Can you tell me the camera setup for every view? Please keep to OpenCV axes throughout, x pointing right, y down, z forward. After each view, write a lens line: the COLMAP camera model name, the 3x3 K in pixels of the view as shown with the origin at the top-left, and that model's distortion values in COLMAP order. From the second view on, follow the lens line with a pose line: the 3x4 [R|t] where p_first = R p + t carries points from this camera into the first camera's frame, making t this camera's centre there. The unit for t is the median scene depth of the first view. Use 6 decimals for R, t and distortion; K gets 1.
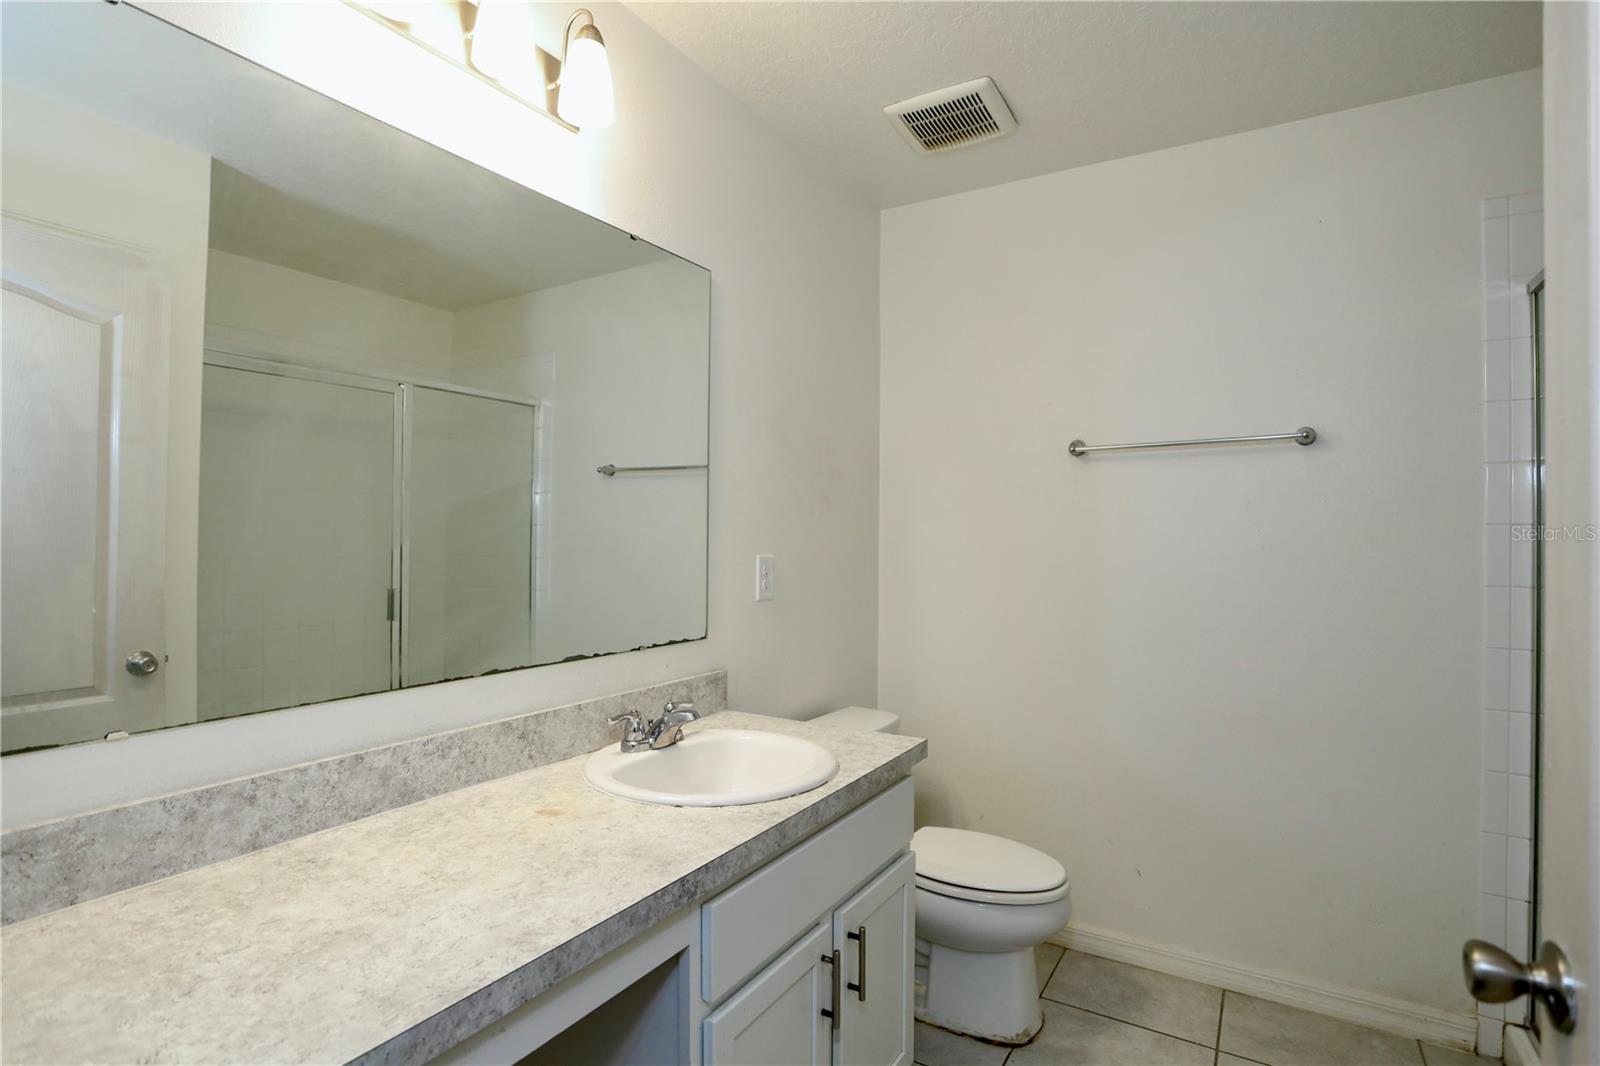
lens RADIAL K [[777.6, 0, 784.9], [0, 777.6, 531.4], [0, 0, 1]] dist [-0.072656, 0.030013]
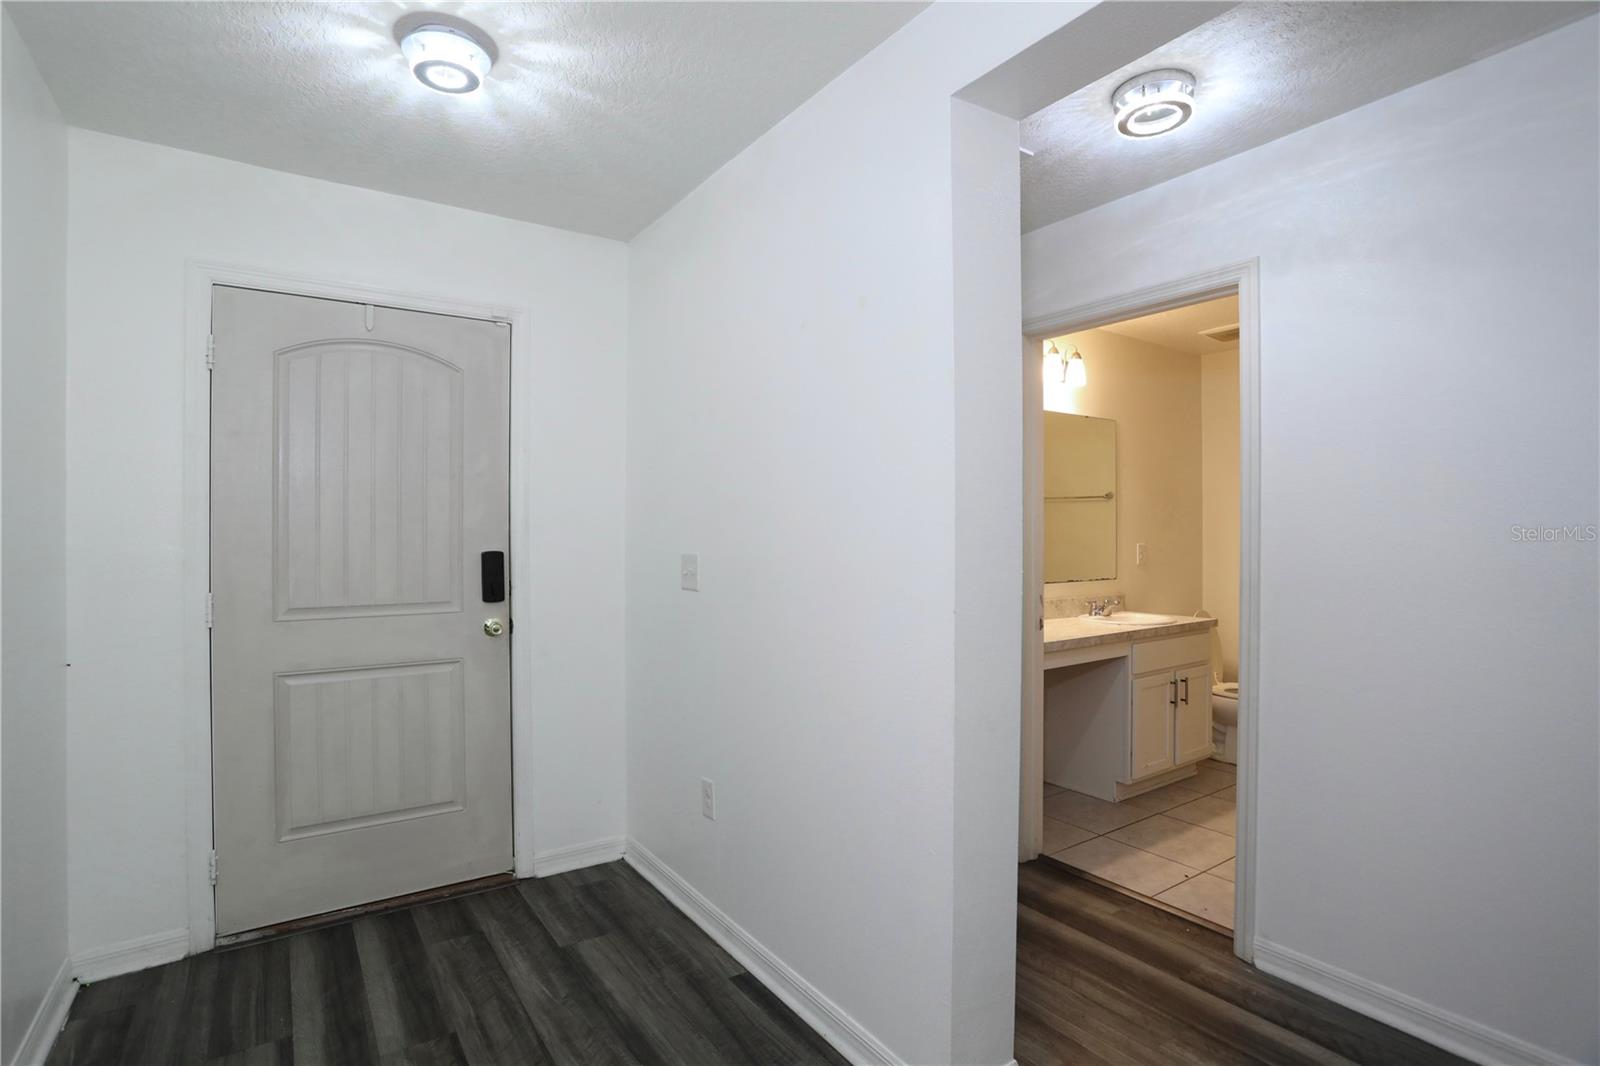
lens RADIAL K [[777.6, 0, 784.9], [0, 777.6, 531.4], [0, 0, 1]] dist [-0.072656, 0.030013]
pose [[0.912381, -0.010498, -0.409208, -0.081197], [0.012290, 0.999923, 0.001749, -0.027221], [0.409158, -0.006624, 0.912439, -1.891387]]
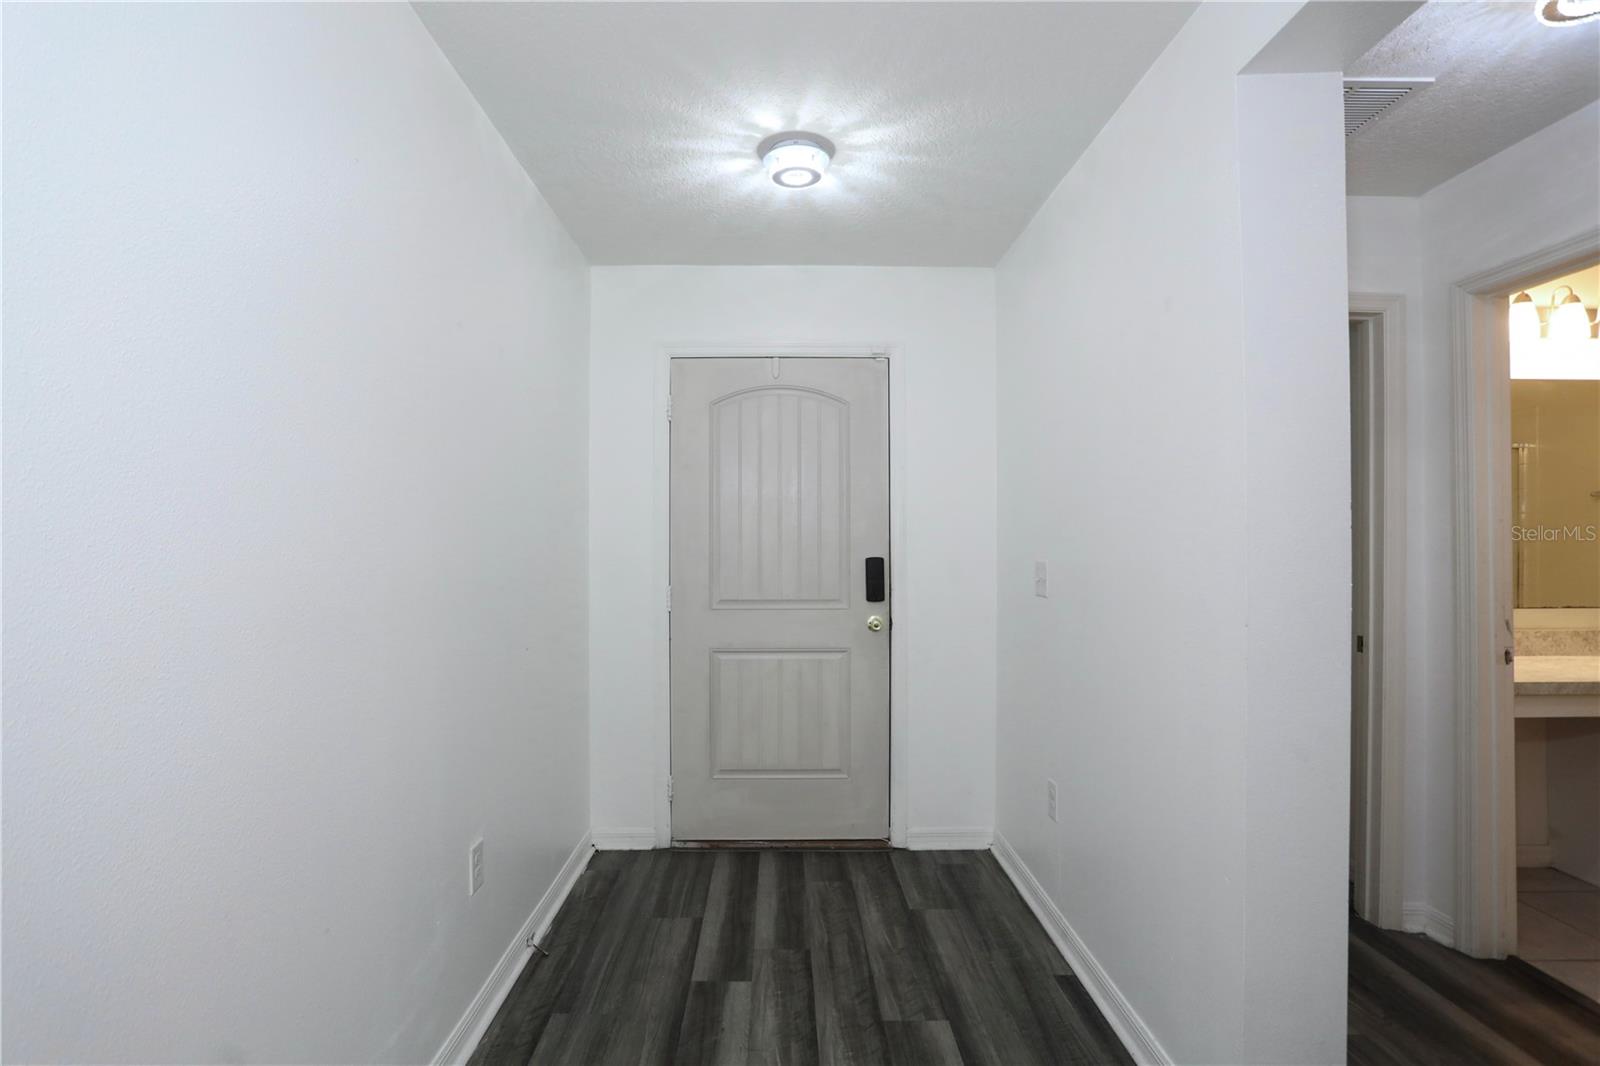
lens RADIAL K [[780.1, 0, 779.6], [0, 780.1, 532.1], [0, 0, 1]] dist [-0.066559, 0.026125]
pose [[0.530631, -0.019327, -0.847383, 0.217864], [0.012556, 0.999810, -0.014941, -0.025593], [0.847510, -0.002711, 0.530772, -1.857984]]
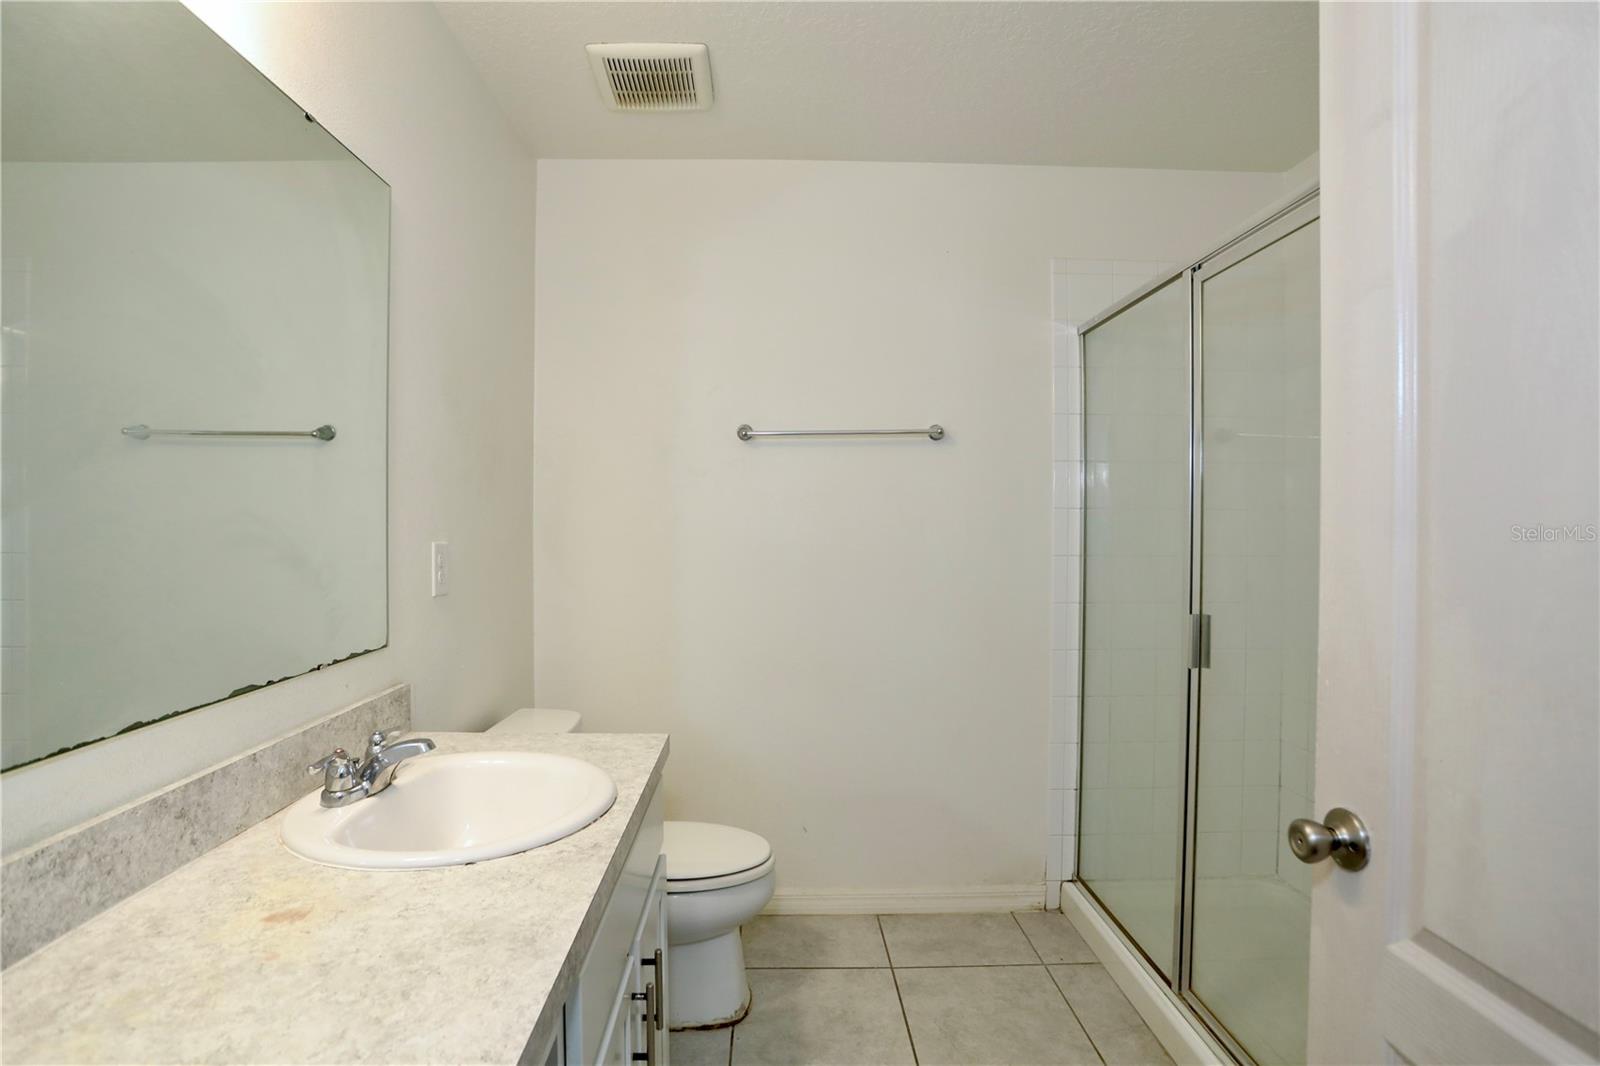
lens RADIAL K [[780.1, 0, 779.6], [0, 780.1, 532.1], [0, 0, 1]] dist [-0.066559, 0.026125]
pose [[0.843033, -0.011655, 0.537735, -0.233868], [-0.000237, 0.999757, 0.022040, 0.002354], [-0.537861, -0.018708, 0.842826, 0.148721]]
